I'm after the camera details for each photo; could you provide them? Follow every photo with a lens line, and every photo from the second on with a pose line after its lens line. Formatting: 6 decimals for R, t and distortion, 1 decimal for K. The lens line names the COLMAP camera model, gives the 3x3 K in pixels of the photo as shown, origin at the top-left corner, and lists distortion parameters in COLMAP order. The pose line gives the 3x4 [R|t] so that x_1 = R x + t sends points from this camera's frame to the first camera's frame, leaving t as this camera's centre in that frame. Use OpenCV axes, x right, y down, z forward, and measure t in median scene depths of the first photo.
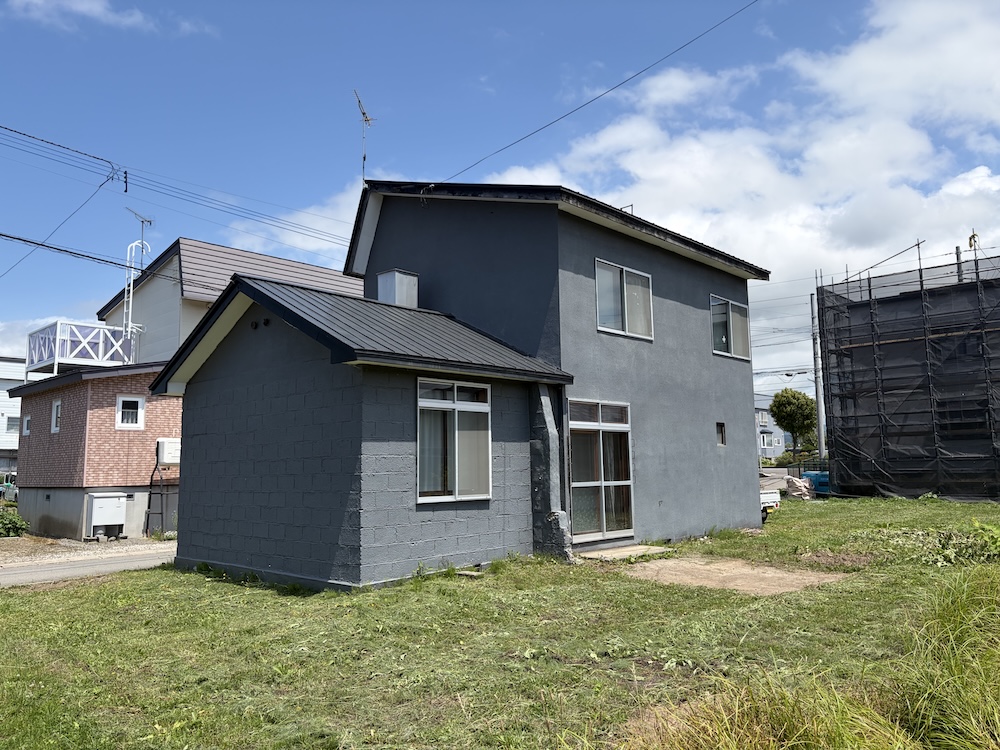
lens RADIAL K [[744.2, 0, 500.0], [0, 744.2, 375.0], [0, 0, 1]] dist [0.041728, -0.002875]
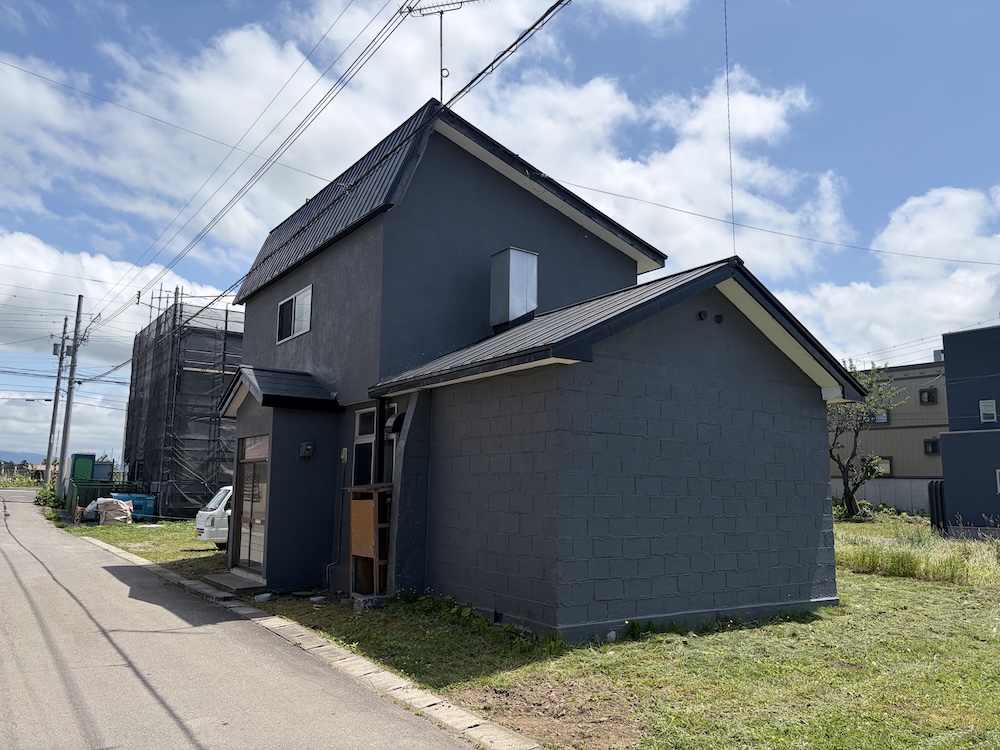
lens RADIAL K [[744.2, 0, 500.0], [0, 744.2, 375.0], [0, 0, 1]] dist [0.041728, -0.002875]
pose [[0.204399, 0.167801, 0.964398, -1.172681], [-0.139766, 0.980107, -0.140912, 0.148266], [-0.968858, -0.105988, 0.223785, 1.032901]]
